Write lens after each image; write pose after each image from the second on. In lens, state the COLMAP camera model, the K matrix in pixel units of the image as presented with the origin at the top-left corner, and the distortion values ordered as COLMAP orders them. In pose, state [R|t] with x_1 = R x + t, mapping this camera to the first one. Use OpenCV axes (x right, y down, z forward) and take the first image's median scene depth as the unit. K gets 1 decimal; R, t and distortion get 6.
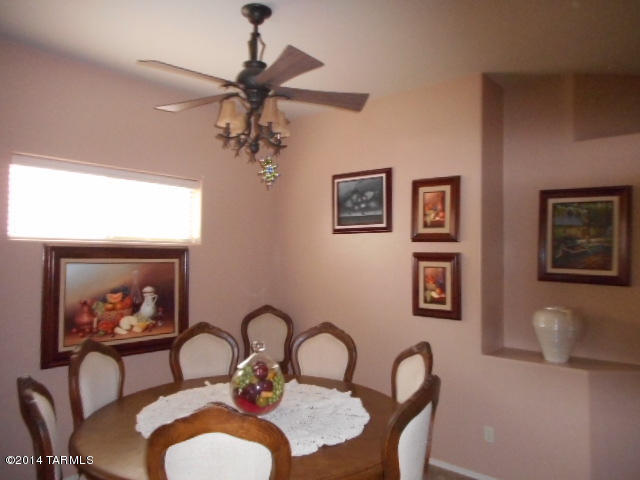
lens RADIAL K [[490.2, 0, 320.0], [0, 490.2, 240.0], [0, 0, 1]] dist [0.030372, -0.003946]
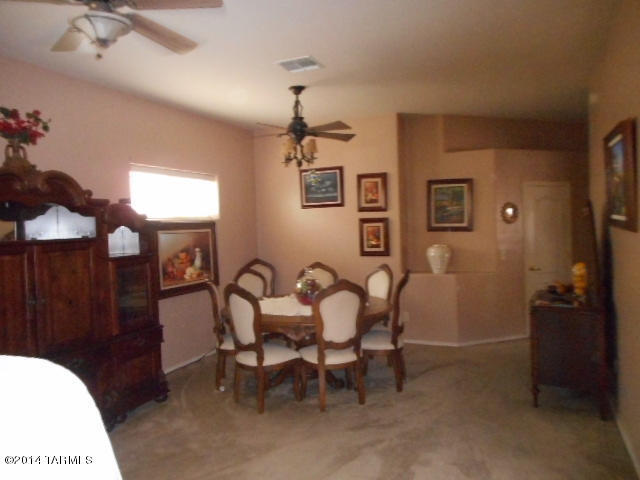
lens RADIAL K [[490.2, 0, 320.0], [0, 490.2, 240.0], [0, 0, 1]] dist [0.030372, -0.003946]
pose [[0.954160, -0.052904, 0.294584, -0.442591], [0.034940, 0.997213, 0.065919, -0.016176], [-0.297250, -0.052604, 0.953349, -0.563916]]
